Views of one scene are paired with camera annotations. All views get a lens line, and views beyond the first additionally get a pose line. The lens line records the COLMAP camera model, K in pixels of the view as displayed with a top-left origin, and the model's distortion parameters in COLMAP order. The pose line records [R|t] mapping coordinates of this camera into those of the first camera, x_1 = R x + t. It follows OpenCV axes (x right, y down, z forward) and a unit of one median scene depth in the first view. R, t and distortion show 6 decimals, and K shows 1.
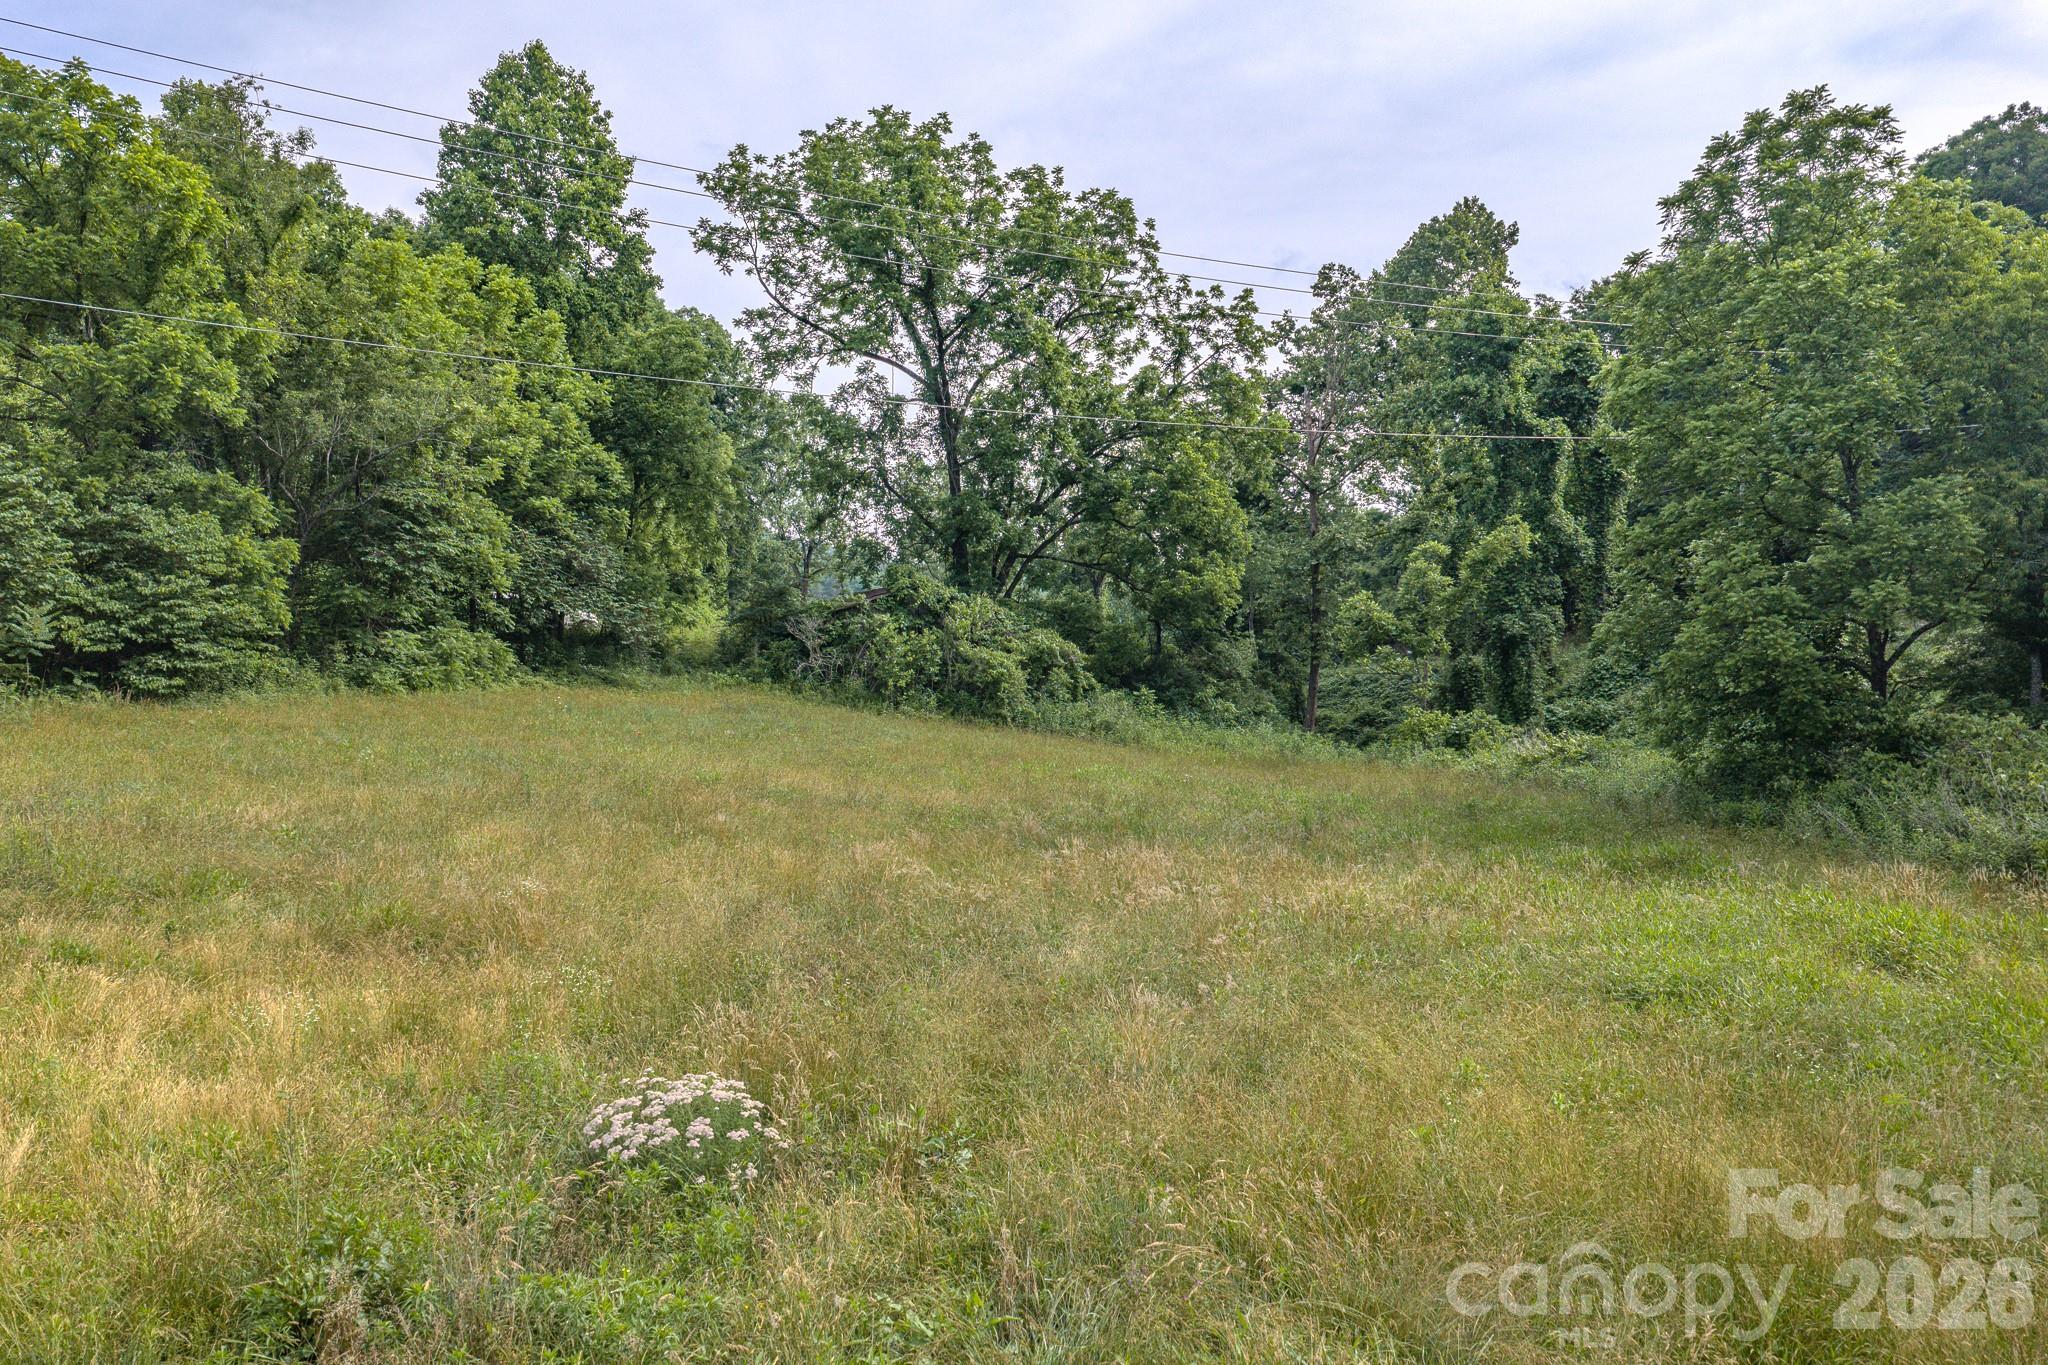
lens RADIAL K [[1693.5, 0, 1023.9], [0, 1693.5, 683.6], [0, 0, 1]] dist [0.019220, -0.030136]
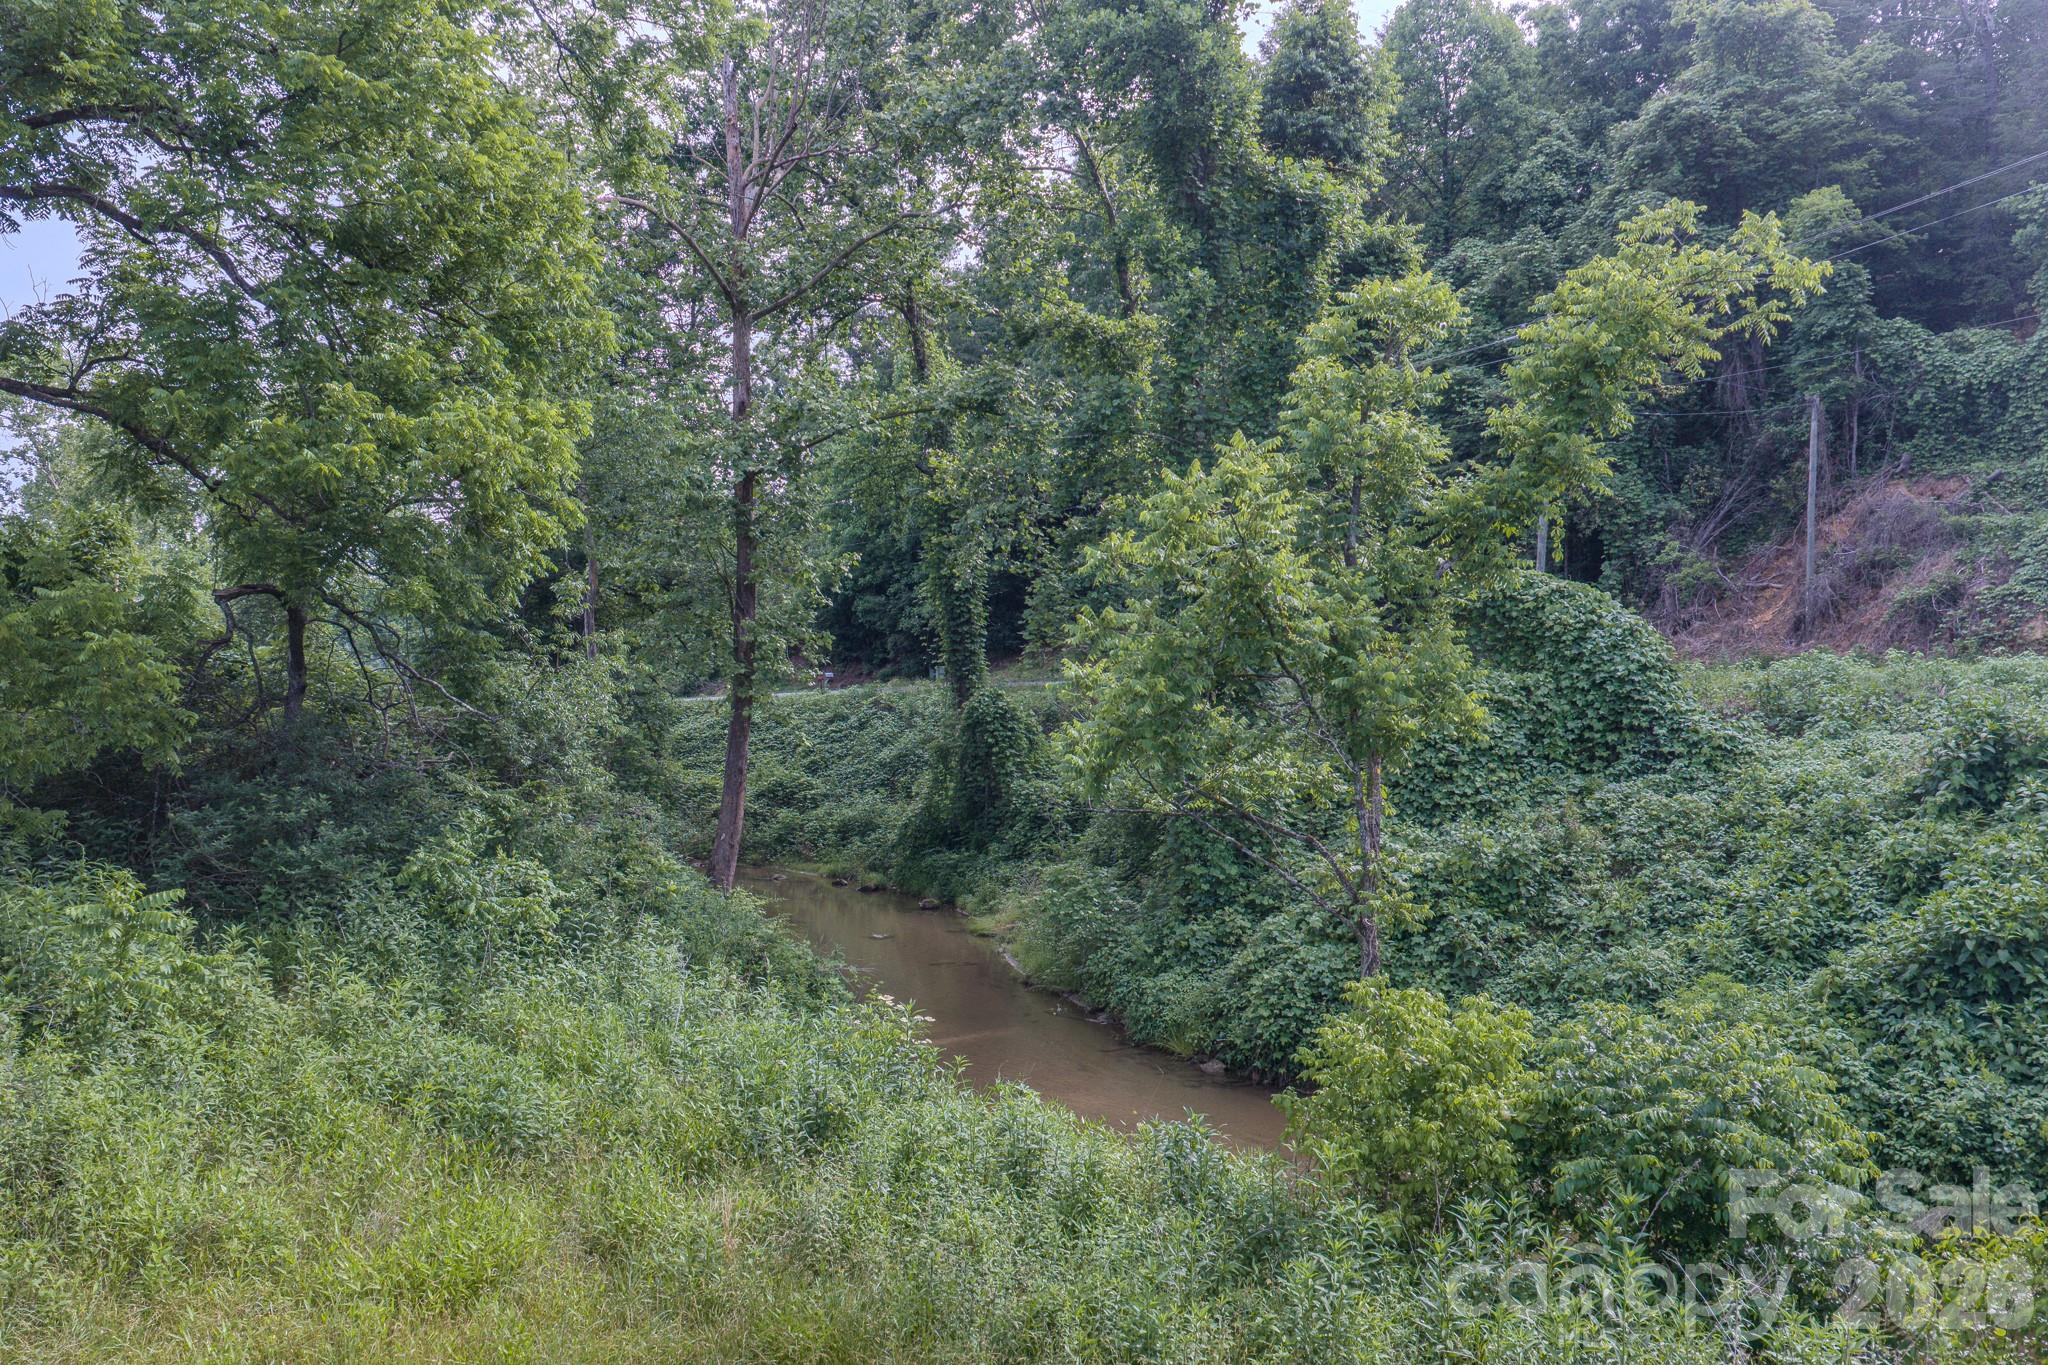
lens RADIAL K [[1693.5, 0, 1025.6], [0, 1693.5, 687.3], [0, 0, 1]] dist [0.019220, -0.030136]
pose [[0.919673, 0.009023, 0.392581, 0.082151], [-0.007688, 0.999958, -0.004971, -0.019584], [-0.392609, 0.001554, 0.919704, 0.679678]]
